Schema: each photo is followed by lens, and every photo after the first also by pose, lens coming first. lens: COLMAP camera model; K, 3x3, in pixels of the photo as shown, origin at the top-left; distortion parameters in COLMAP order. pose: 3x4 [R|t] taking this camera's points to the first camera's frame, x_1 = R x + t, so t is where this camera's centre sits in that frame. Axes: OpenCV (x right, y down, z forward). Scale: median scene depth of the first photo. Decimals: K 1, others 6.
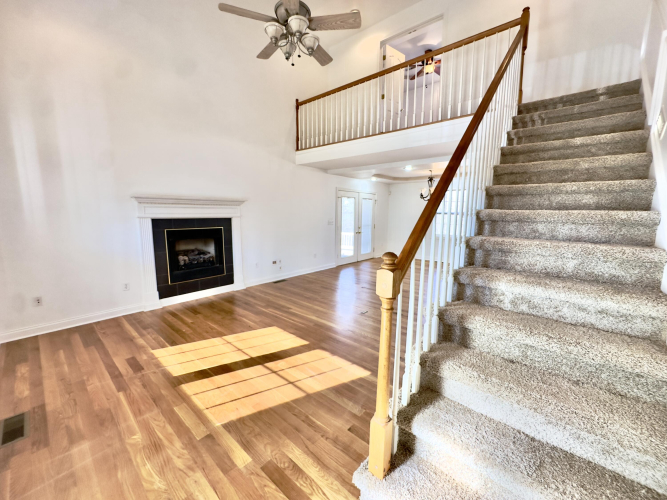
lens RADIAL K [[265.8, 0, 333.5], [0, 265.8, 250.0], [0, 0, 1]] dist [-0.009954, -0.000049]
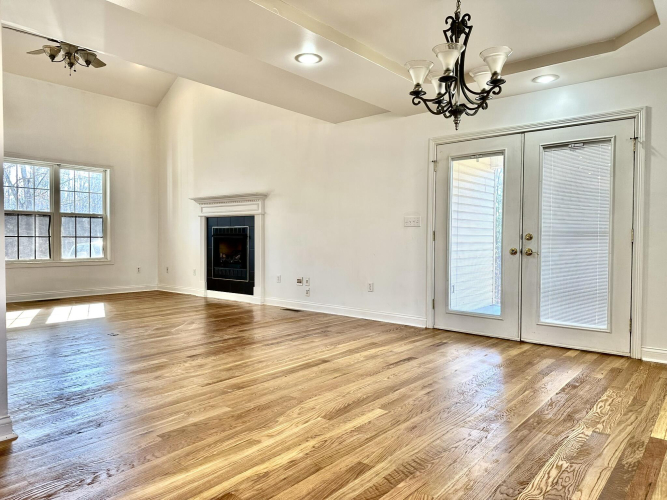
lens RADIAL K [[466.6, 0, 333.5], [0, 466.6, 250.0], [0, 0, 1]] dist [0.011577, -0.005421]
pose [[0.013617, 0.013973, -0.999810, 1.123536], [-0.148617, 0.988824, 0.011795, -0.067435], [0.988801, 0.148428, 0.015541, 1.269185]]
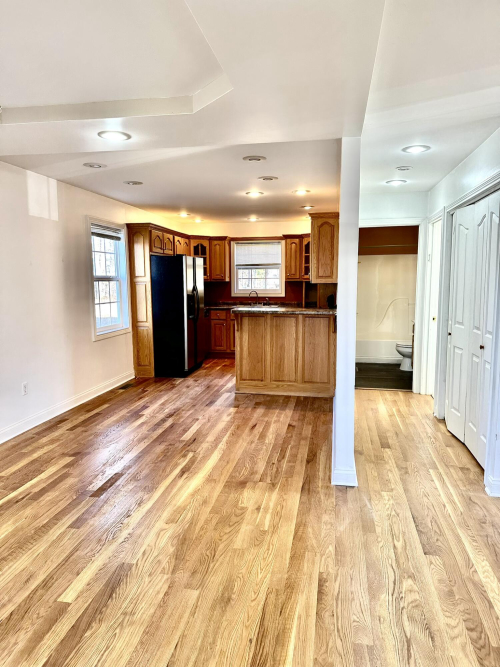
lens RADIAL K [[466.6, 0, 250.0], [0, 466.6, 333.5], [0, 0, 1]] dist [0.011577, -0.005421]
pose [[-0.504925, -0.112801, 0.855761, 0.092606], [0.119805, 0.972669, 0.198900, -0.200910], [-0.854809, 0.202953, -0.477611, 1.378015]]
